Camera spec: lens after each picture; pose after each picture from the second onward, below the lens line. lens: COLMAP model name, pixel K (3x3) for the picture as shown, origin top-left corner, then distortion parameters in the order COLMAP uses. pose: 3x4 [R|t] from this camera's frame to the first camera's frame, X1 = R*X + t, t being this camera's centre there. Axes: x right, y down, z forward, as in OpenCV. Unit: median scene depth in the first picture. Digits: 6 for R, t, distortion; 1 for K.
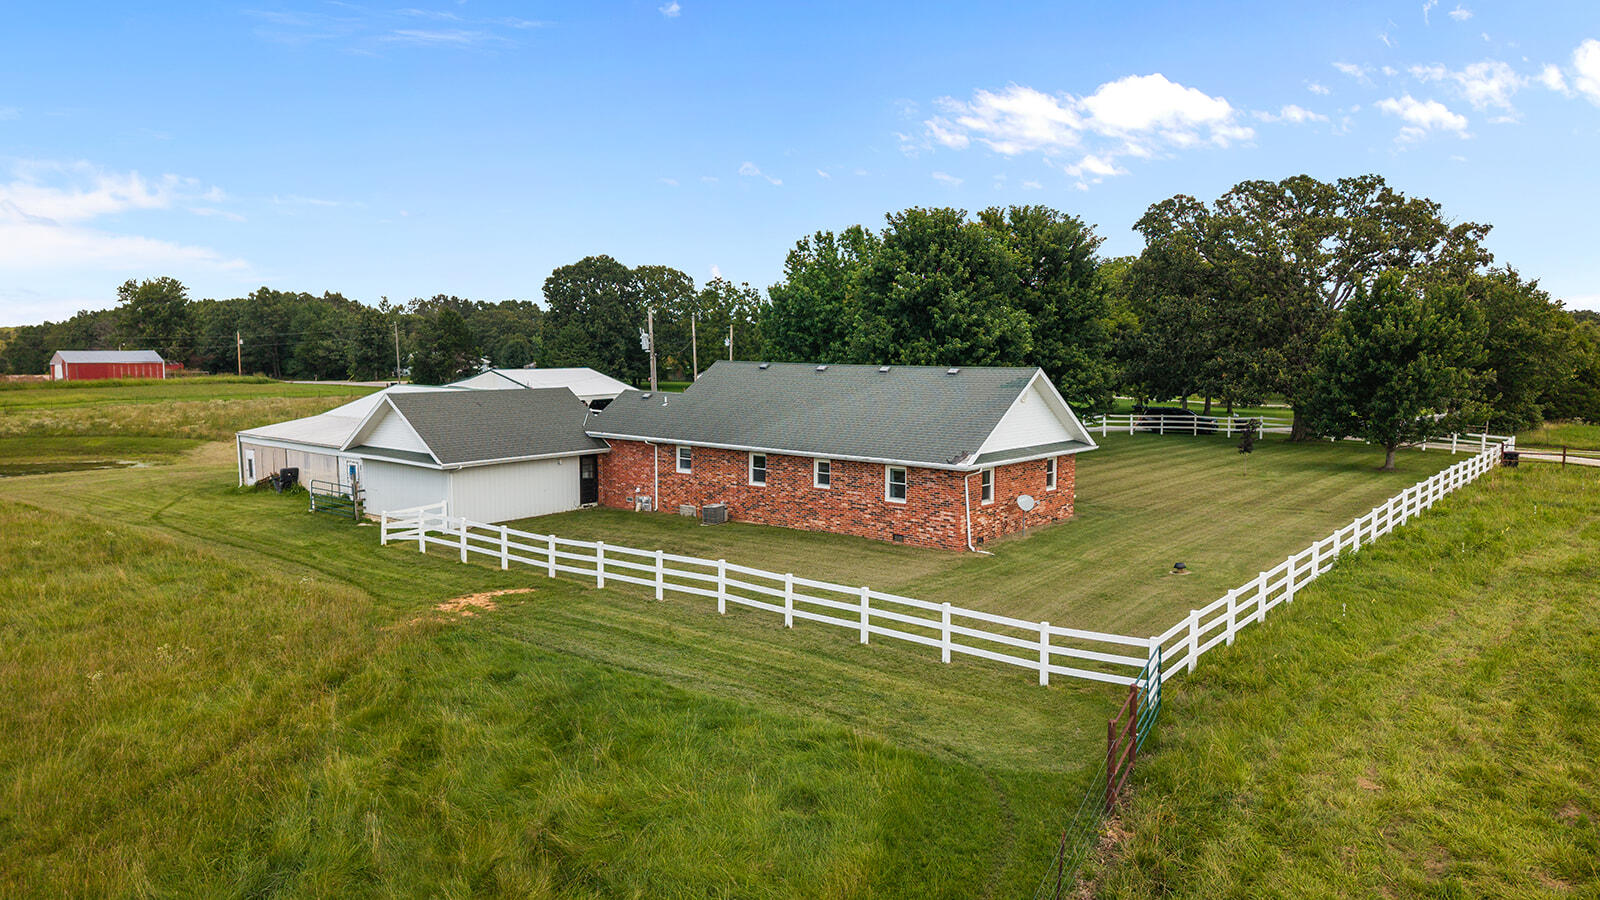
lens RADIAL K [[1069.1, 0, 800.0], [0, 1069.1, 450.0], [0, 0, 1]] dist [0.014631, -0.003078]
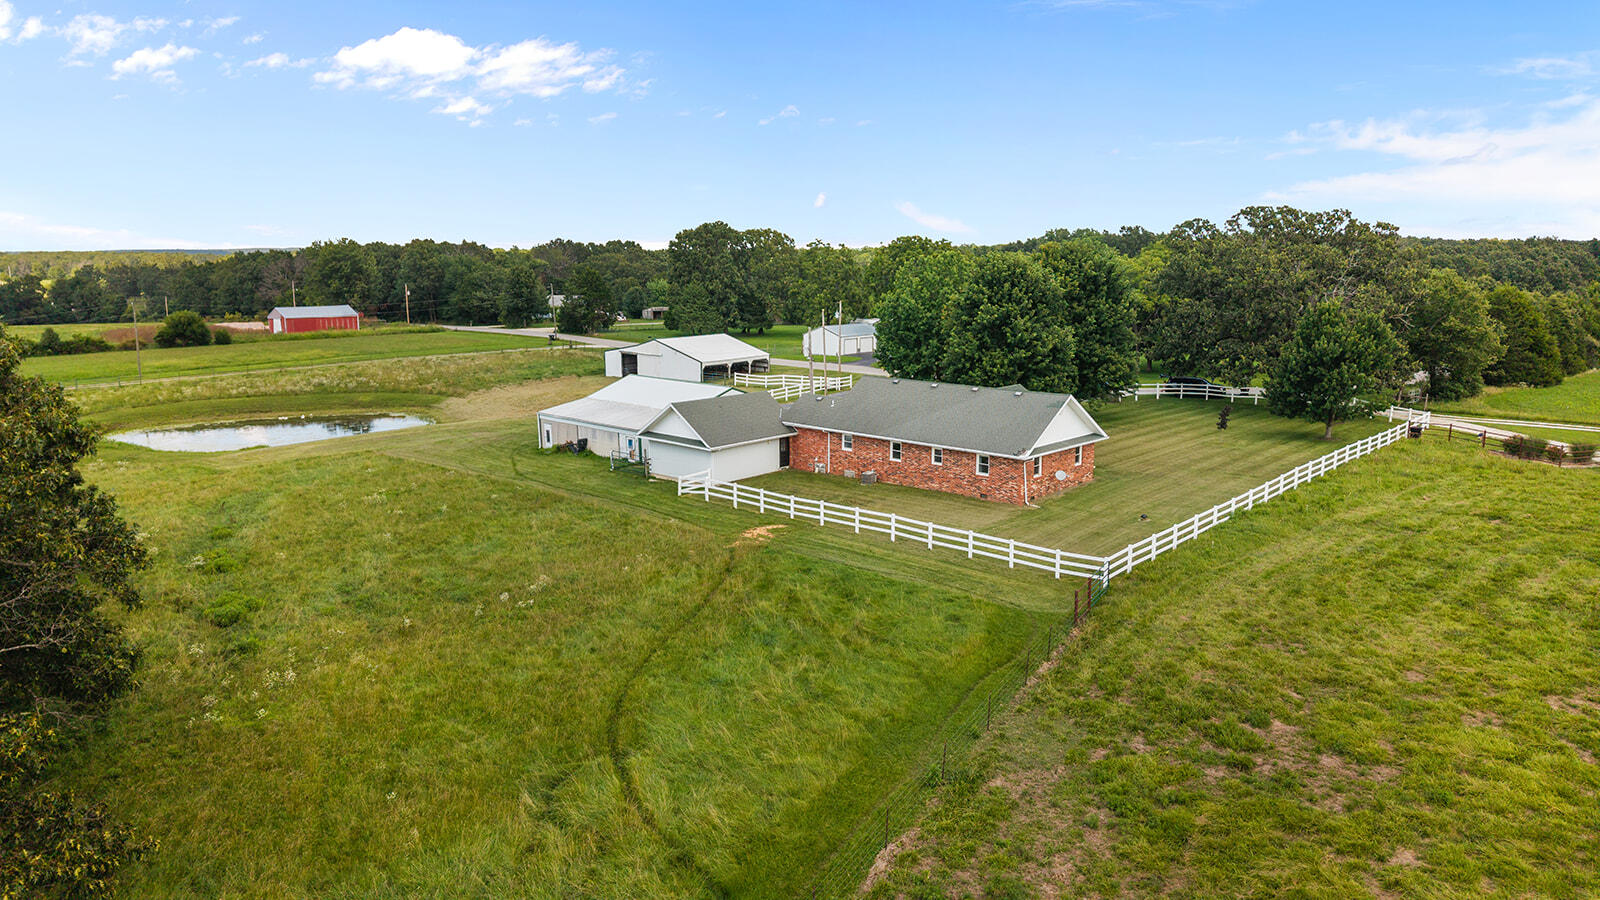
lens RADIAL K [[1063.4, 0, 800.0], [0, 1063.4, 450.0], [0, 0, 1]] dist [-0.001228, -0.002858]
pose [[0.998078, 0.006012, -0.061677, -0.080458], [-0.000823, 0.996482, 0.083806, -0.110684], [0.061964, -0.083595, 0.994571, -0.581256]]
